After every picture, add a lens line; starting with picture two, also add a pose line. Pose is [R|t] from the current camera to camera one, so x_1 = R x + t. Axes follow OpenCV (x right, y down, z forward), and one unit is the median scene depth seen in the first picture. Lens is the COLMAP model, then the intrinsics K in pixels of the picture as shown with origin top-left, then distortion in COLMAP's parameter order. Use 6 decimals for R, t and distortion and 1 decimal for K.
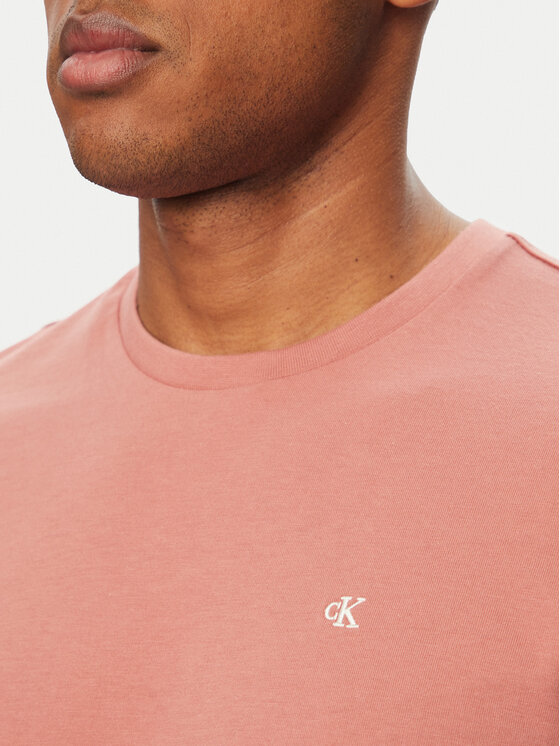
lens RADIAL K [[2198.2, 0, 280.2], [0, 2198.2, 372.8], [0, 0, 1]] dist [0.175954, 0.000000]
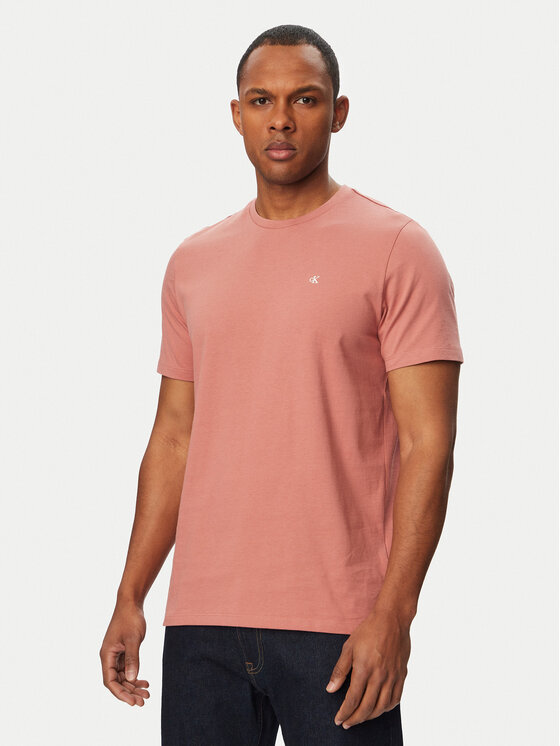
lens RADIAL K [[1467.2, 0, 280.3], [0, 1467.2, 373.5], [0, 0, 1]] dist [0.092358, 0.000000]
pose [[0.990171, -0.026538, 0.137320, -0.420331], [0.021787, 0.999115, 0.035989, 0.183195], [-0.138154, -0.032644, 0.989873, -1.752992]]
